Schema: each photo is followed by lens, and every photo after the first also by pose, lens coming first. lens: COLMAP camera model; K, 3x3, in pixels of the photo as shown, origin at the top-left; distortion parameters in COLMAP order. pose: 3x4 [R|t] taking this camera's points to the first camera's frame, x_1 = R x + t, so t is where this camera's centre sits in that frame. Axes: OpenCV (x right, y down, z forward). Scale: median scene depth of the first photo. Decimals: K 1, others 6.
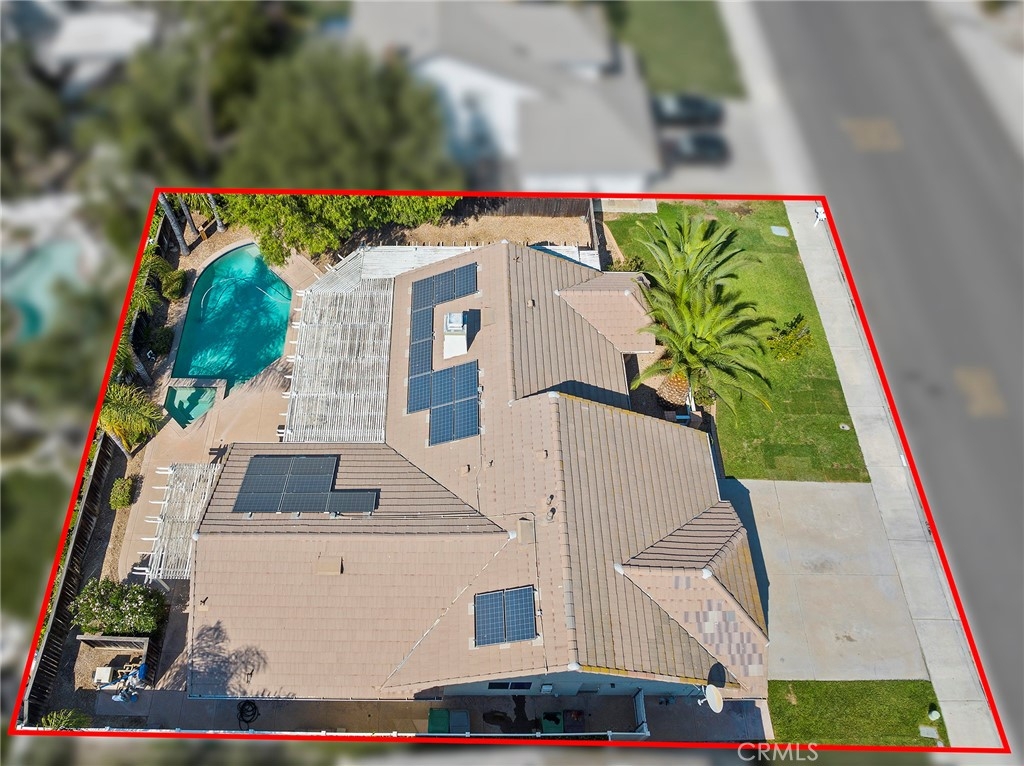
lens RADIAL K [[727.5, 0, 510.8], [0, 727.5, 382.1], [0, 0, 1]] dist [-0.006550, 0.002078]
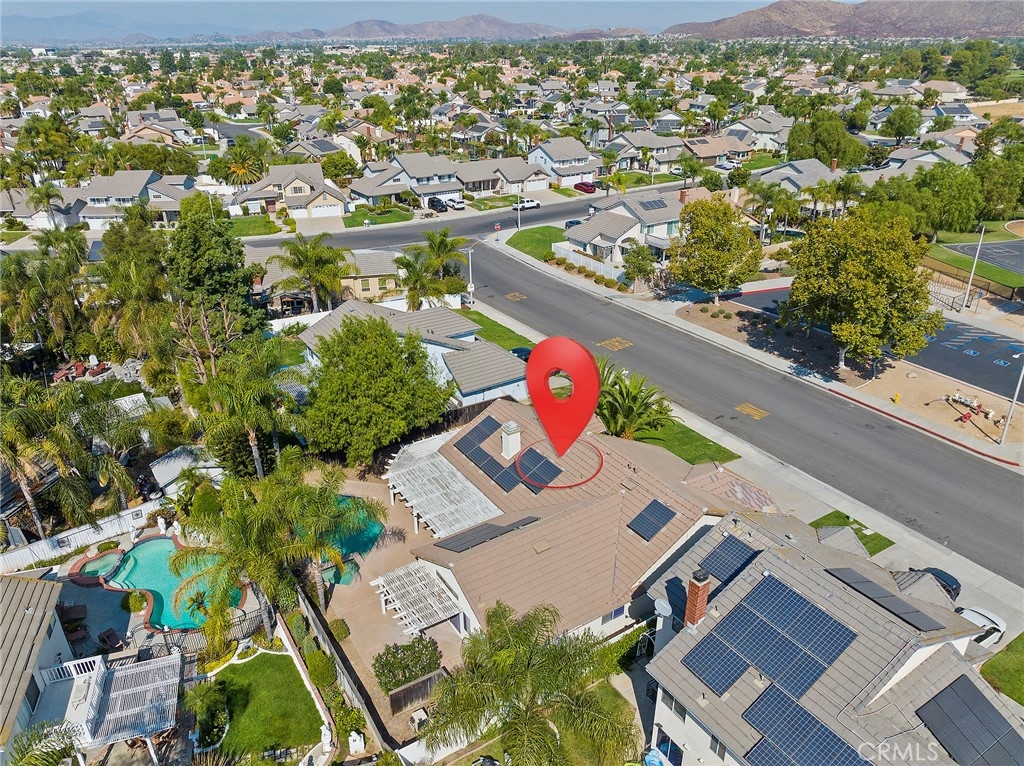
lens RADIAL K [[727.5, 0, 513.2], [0, 727.5, 383.8], [0, 0, 1]] dist [-0.006550, 0.002078]
pose [[0.841346, -0.240037, 0.484272, -0.766763], [0.463294, 0.781742, -0.417419, 0.476165], [-0.278379, 0.575554, 0.768923, -0.285725]]
